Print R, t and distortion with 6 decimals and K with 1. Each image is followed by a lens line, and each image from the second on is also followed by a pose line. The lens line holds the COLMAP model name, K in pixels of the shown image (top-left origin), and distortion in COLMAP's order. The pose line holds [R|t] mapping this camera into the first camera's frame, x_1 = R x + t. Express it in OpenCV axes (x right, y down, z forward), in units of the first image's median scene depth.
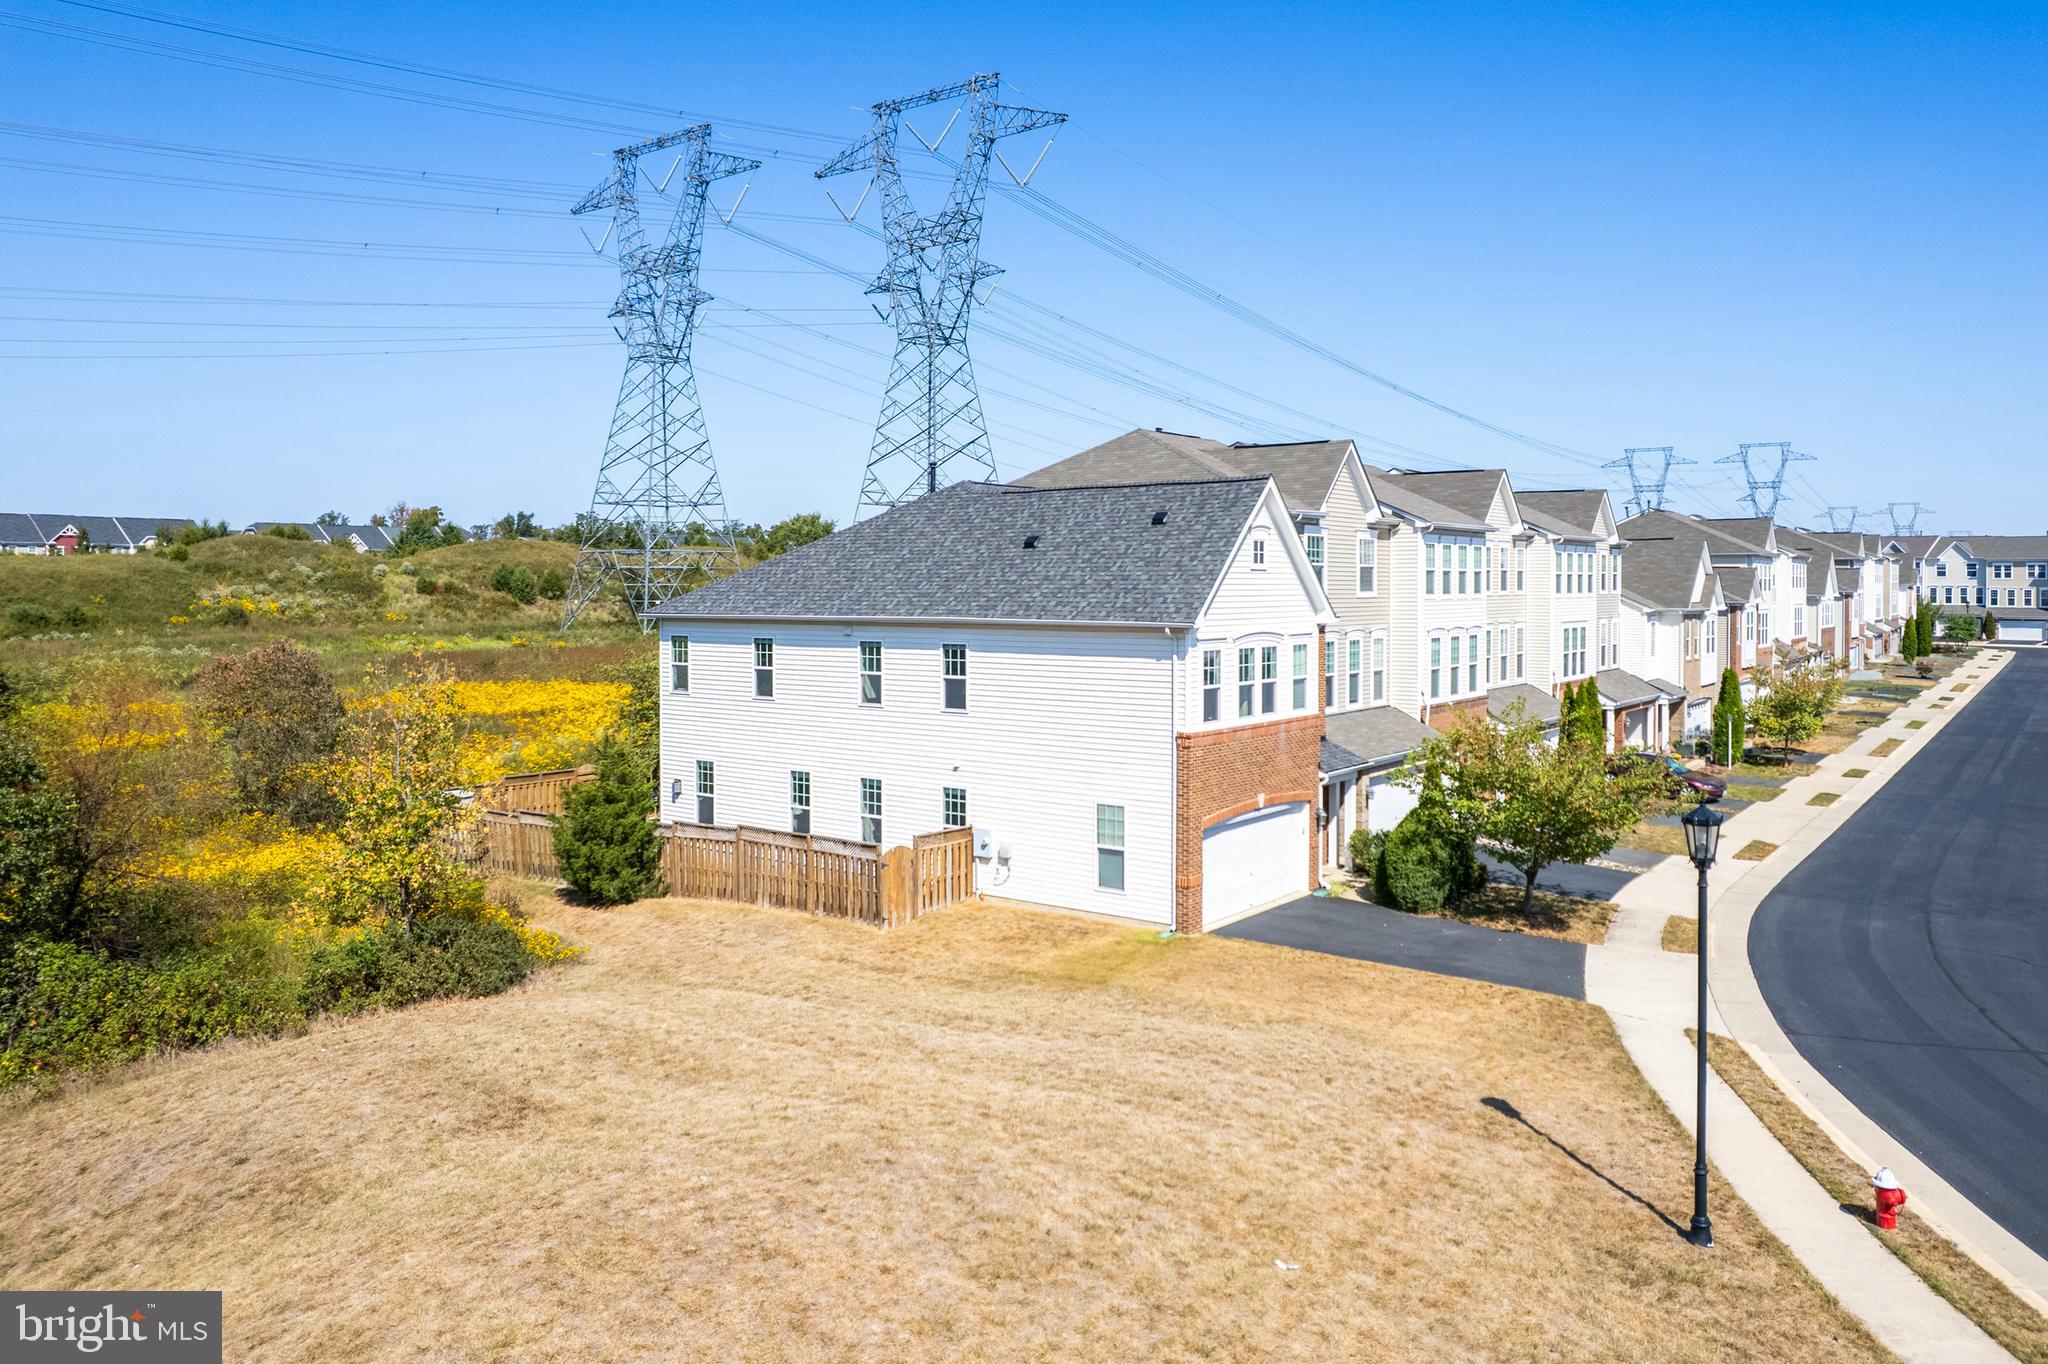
lens RADIAL K [[1438.3, 0, 1094.9], [0, 1438.3, 592.4], [0, 0, 1]] dist [-0.036205, 0.001885]
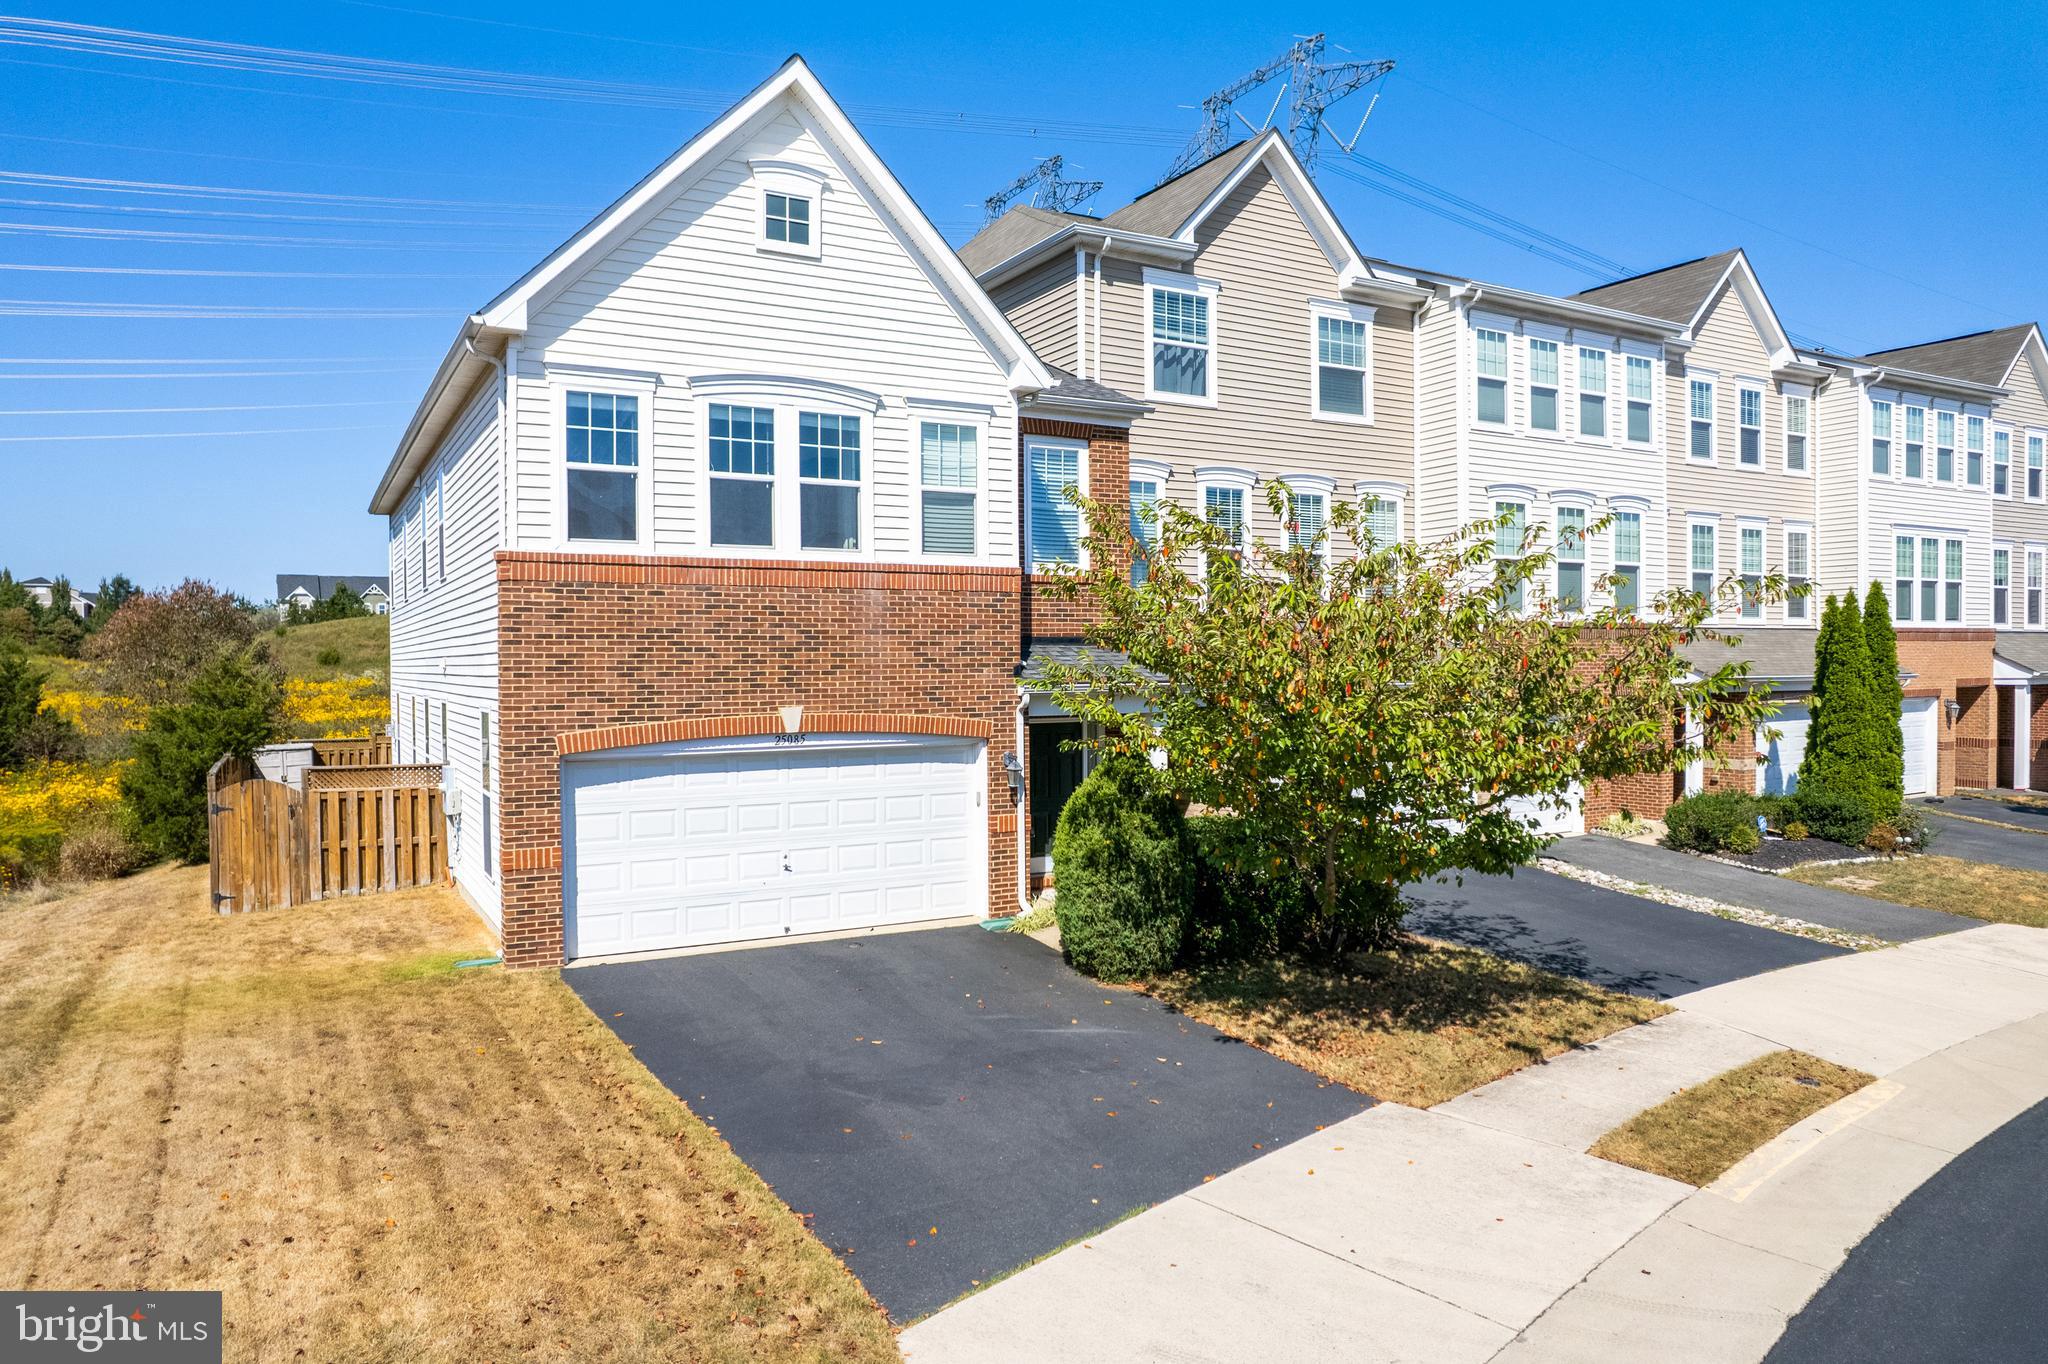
lens RADIAL K [[1317.0, 0, 1017.5], [0, 1317.0, 682.8], [0, 0, 1]] dist [-0.066608, 0.054095]
pose [[0.905372, -0.000747, -0.424618, 0.282496], [0.005475, 0.999936, 0.009915, 0.095991], [0.424583, -0.011301, 0.905318, 0.467352]]
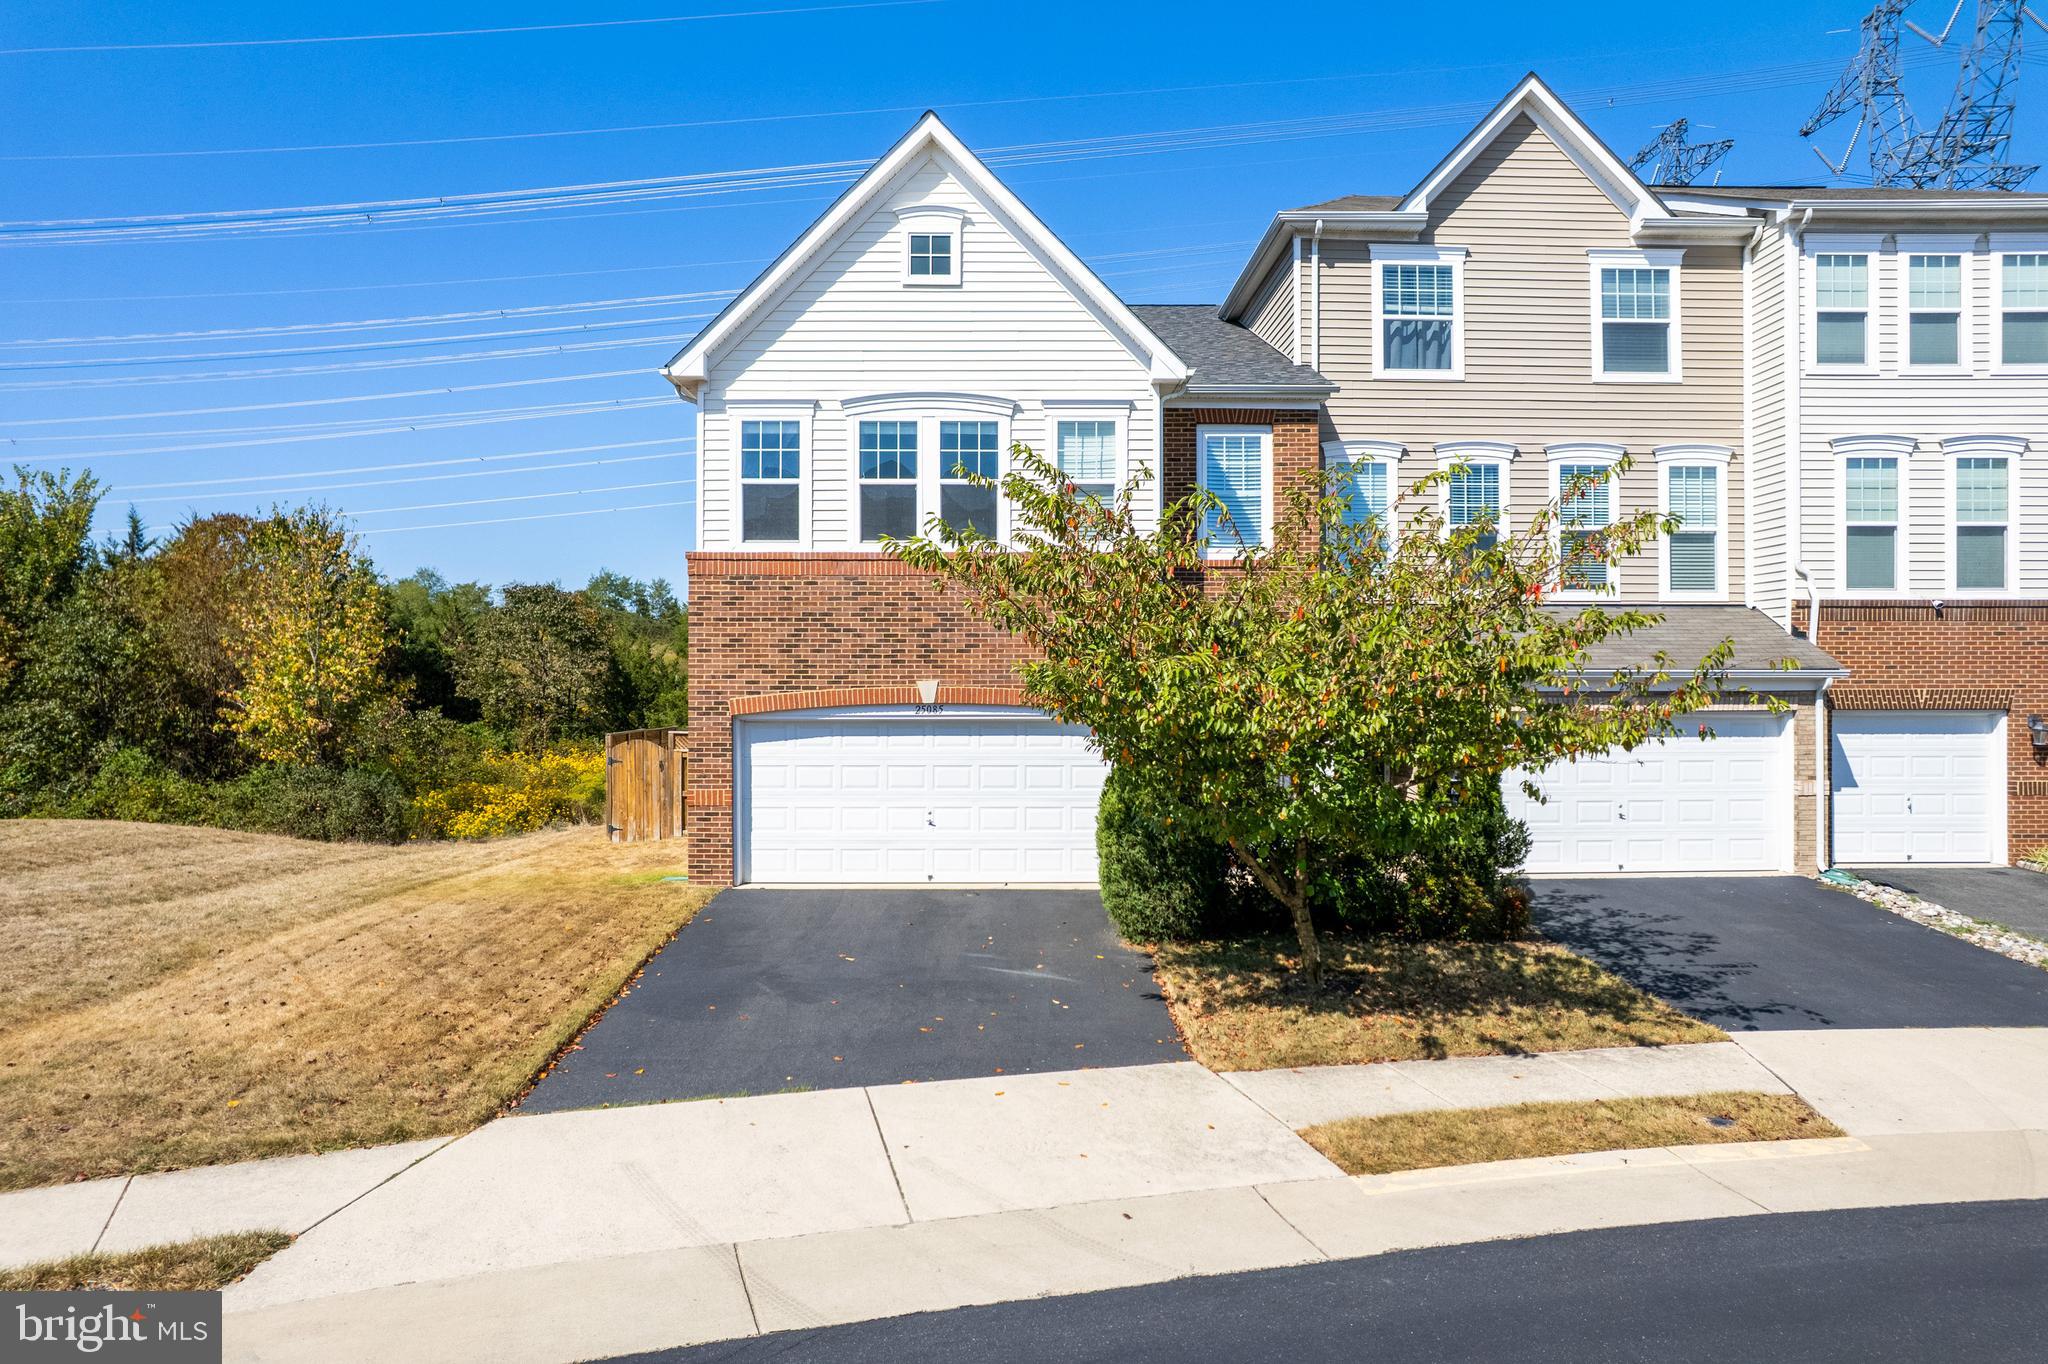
lens RADIAL K [[1299.3, 0, 1024.0], [0, 1299.3, 682.0], [0, 0, 1]] dist [-0.064816, 0.051896]
pose [[0.596060, -0.002015, -0.802938, 0.408588], [-0.002737, 0.999986, -0.004541, 0.107279], [0.802936, 0.004904, 0.596046, 0.544090]]
